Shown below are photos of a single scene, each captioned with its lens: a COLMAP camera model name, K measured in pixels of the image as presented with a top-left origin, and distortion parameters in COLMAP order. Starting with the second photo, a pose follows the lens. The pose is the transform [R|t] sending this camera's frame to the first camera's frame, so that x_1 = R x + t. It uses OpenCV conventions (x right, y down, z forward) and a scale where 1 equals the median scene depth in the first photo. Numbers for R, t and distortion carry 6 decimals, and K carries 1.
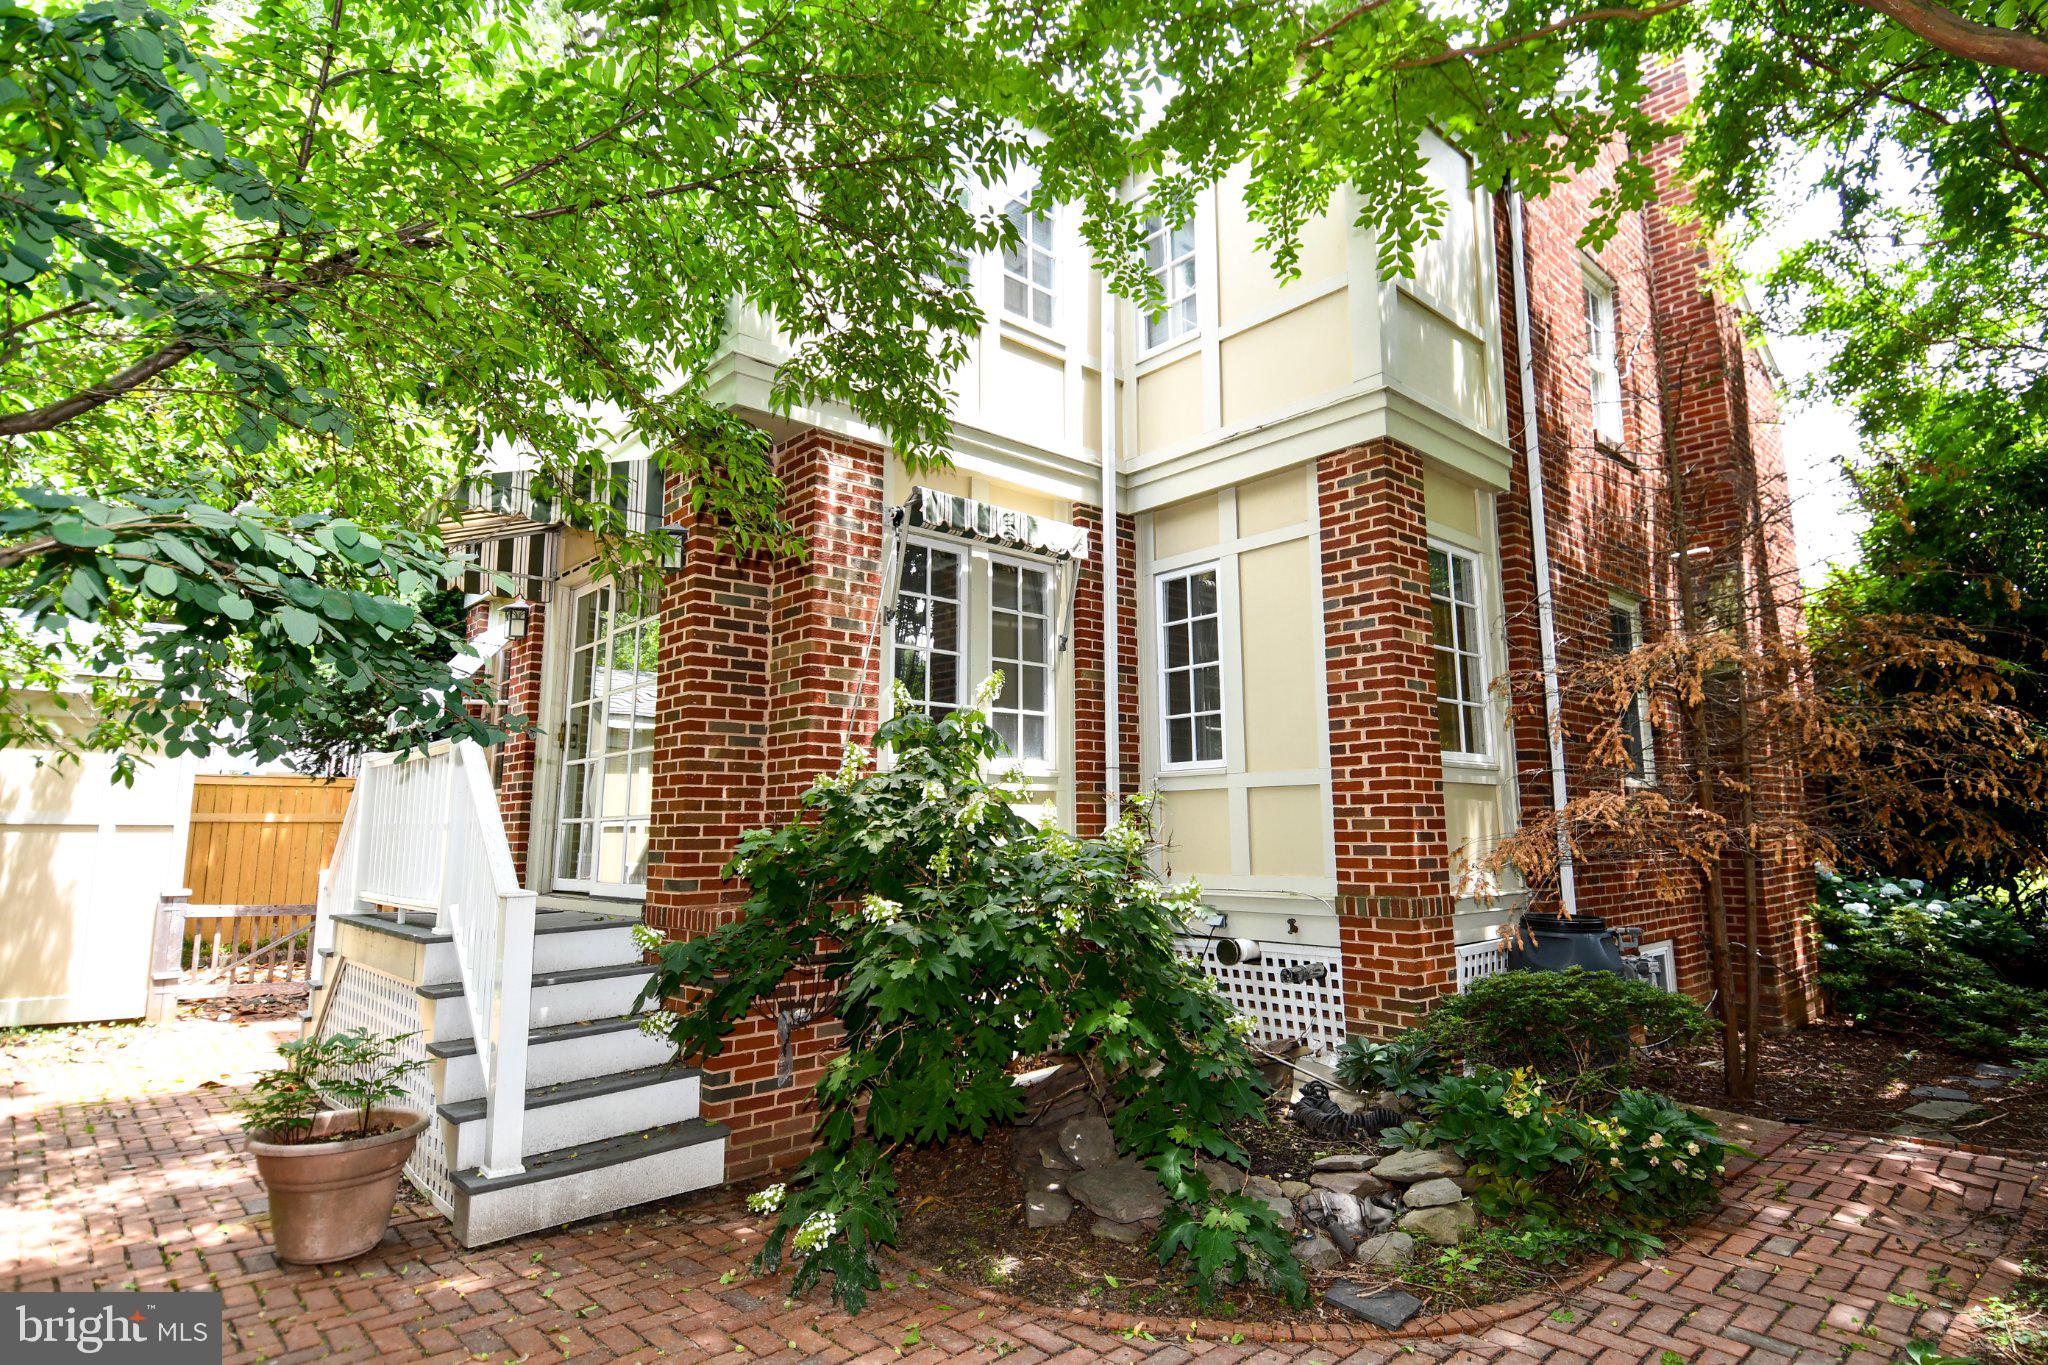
lens RADIAL K [[1101.5, 0, 1080.2], [0, 1101.5, 630.1], [0, 0, 1]] dist [0.048134, -0.048278]
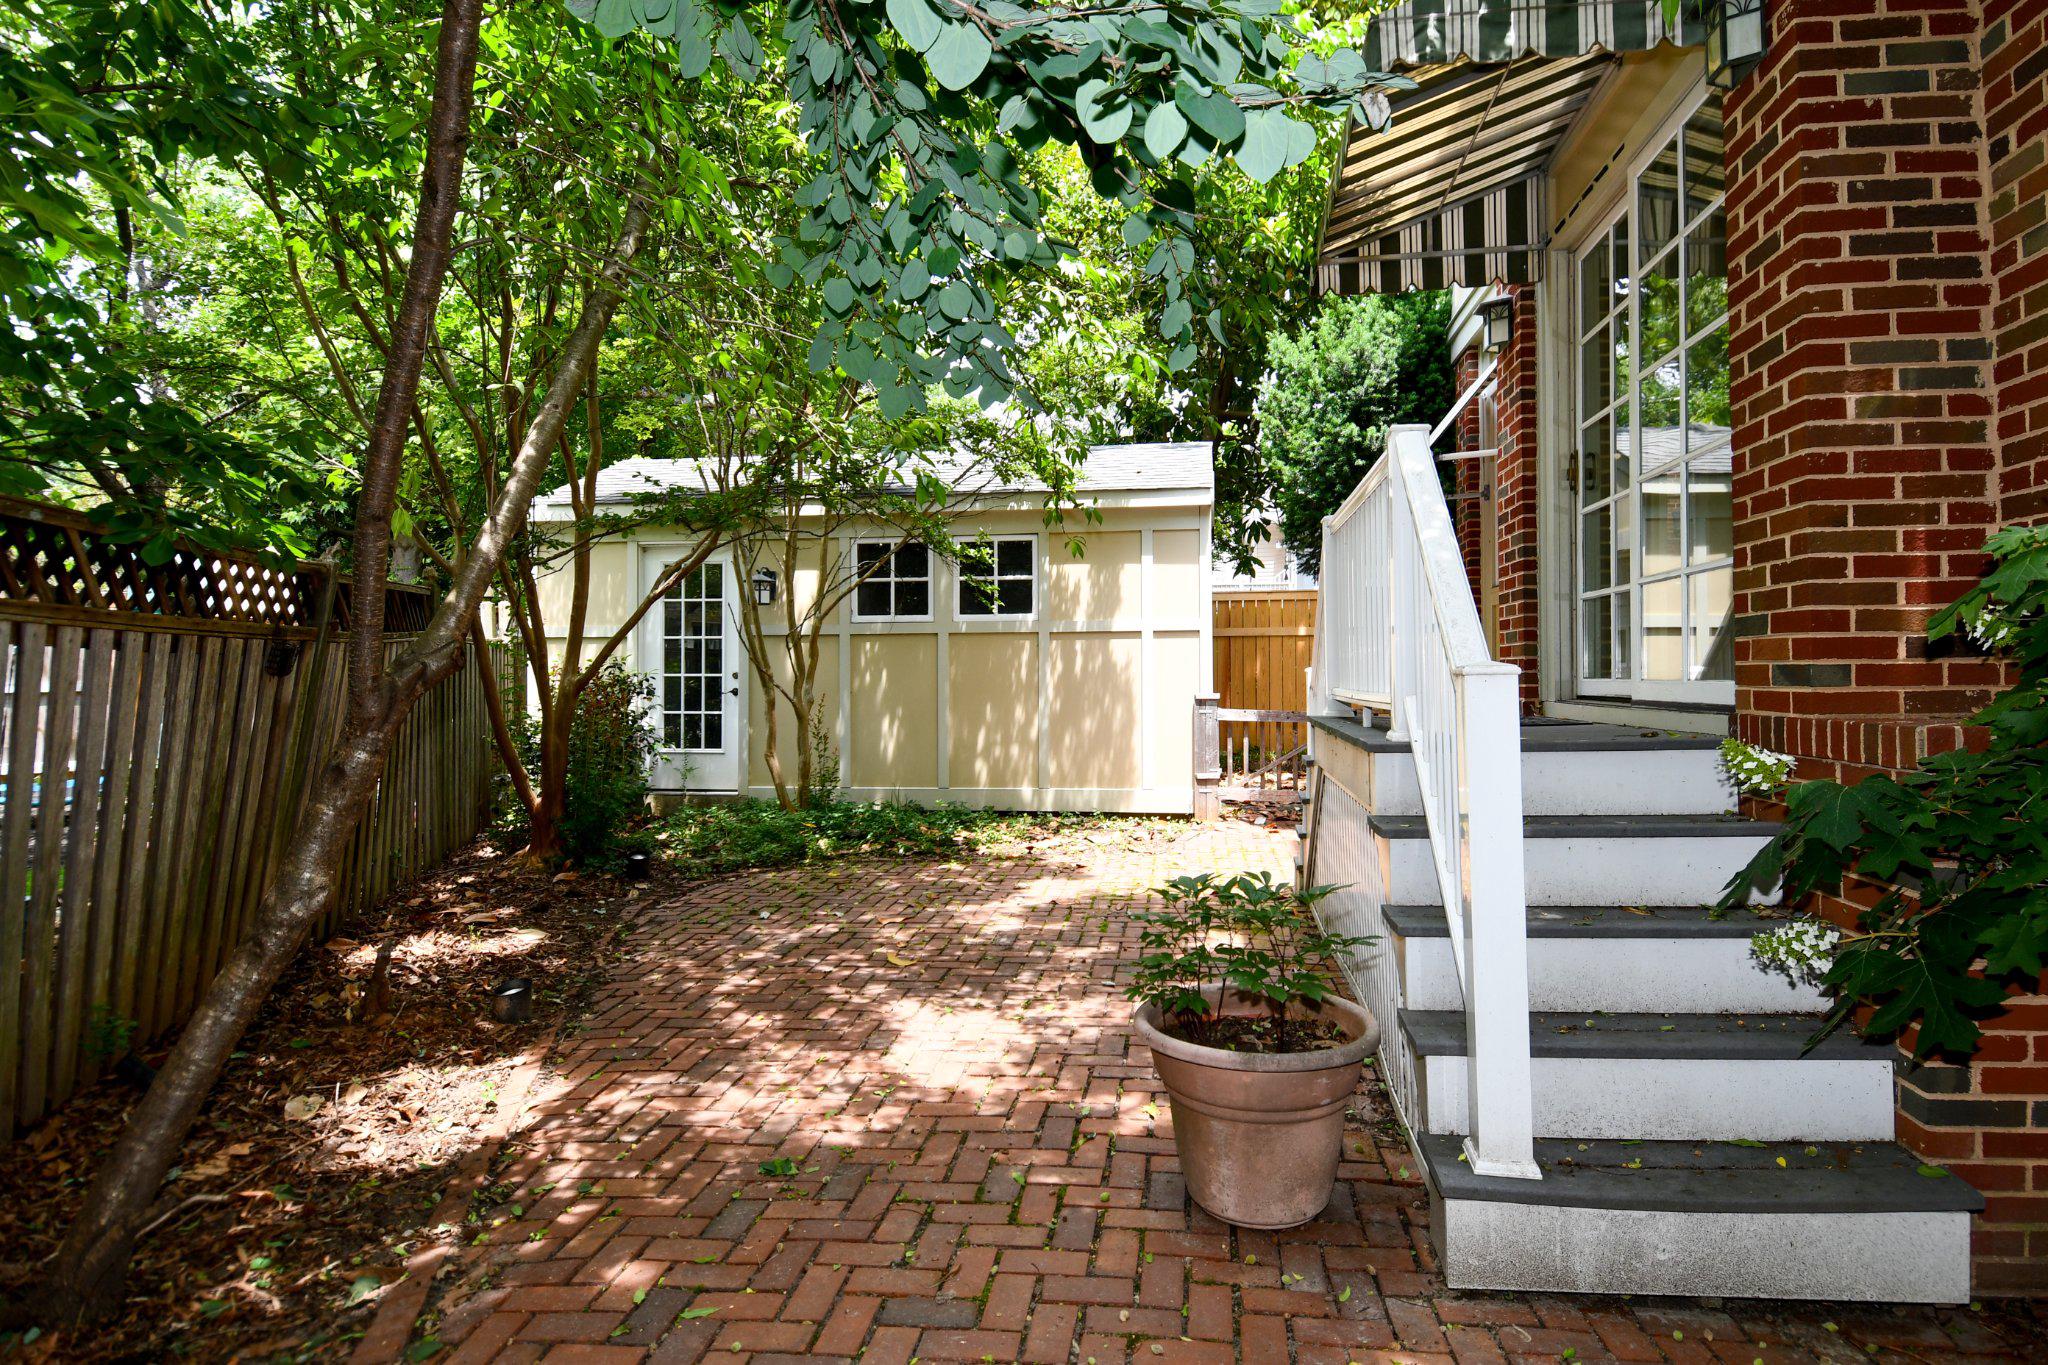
lens RADIAL K [[1144.6, 0, 1049.1], [0, 1144.6, 670.7], [0, 0, 1]] dist [0.071884, -0.078923]
pose [[0.636872, 0.003105, -0.770963, -0.164282], [0.137587, 0.983481, 0.117618, 0.112517], [0.758593, -0.180982, 0.625924, 0.386418]]
